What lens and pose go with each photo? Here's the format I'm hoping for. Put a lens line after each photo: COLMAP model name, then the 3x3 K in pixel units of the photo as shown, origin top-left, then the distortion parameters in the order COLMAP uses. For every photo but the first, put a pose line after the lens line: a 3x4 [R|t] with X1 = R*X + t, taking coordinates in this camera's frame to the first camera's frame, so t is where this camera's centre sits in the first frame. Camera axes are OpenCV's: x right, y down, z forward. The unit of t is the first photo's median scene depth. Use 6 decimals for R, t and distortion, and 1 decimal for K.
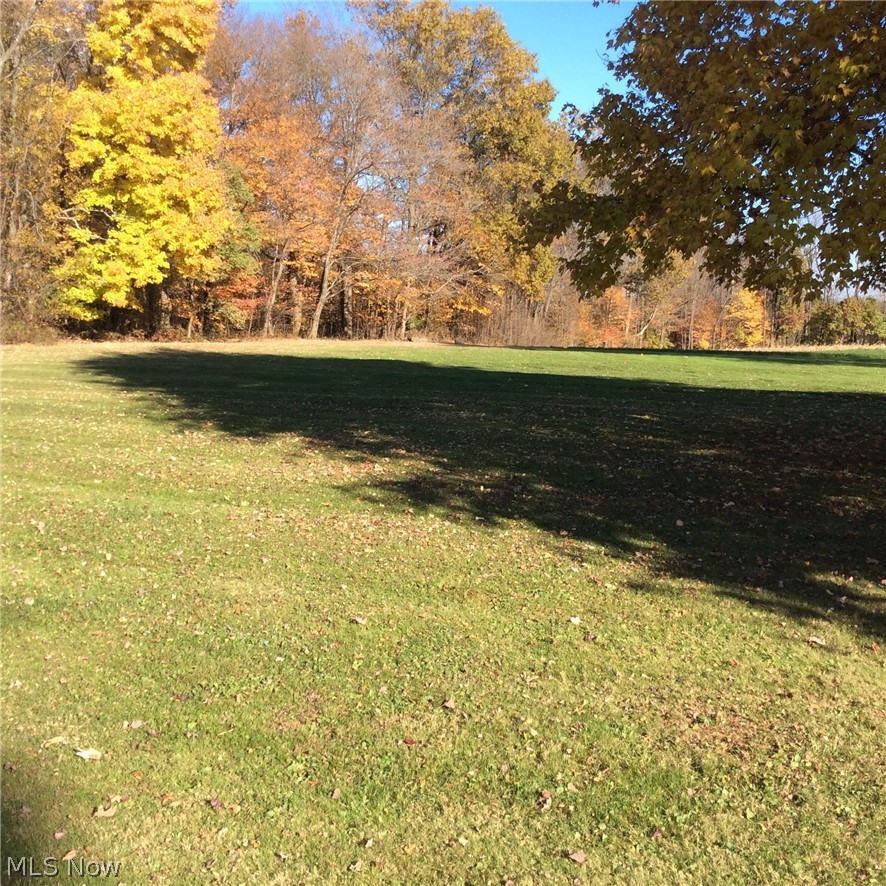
lens RADIAL K [[1065.5, 0, 442.8], [0, 1065.5, 443.1], [0, 0, 1]] dist [0.041436, 0.000000]
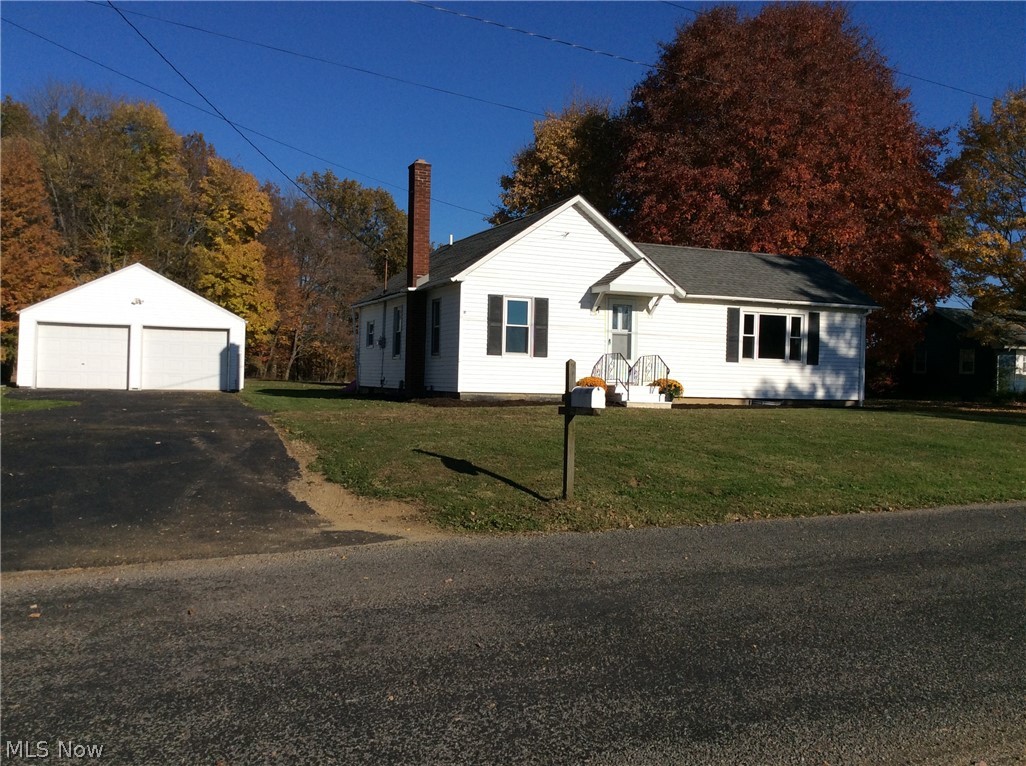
lens RADIAL K [[956.1, 0, 513.1], [0, 956.1, 381.6], [0, 0, 1]] dist [0.002550, 0.000000]
pose [[0.968930, 0.023645, 0.246203, -0.212231], [0.004179, 0.993713, -0.111881, 0.109385], [-0.247301, 0.109433, 0.962739, -0.793981]]
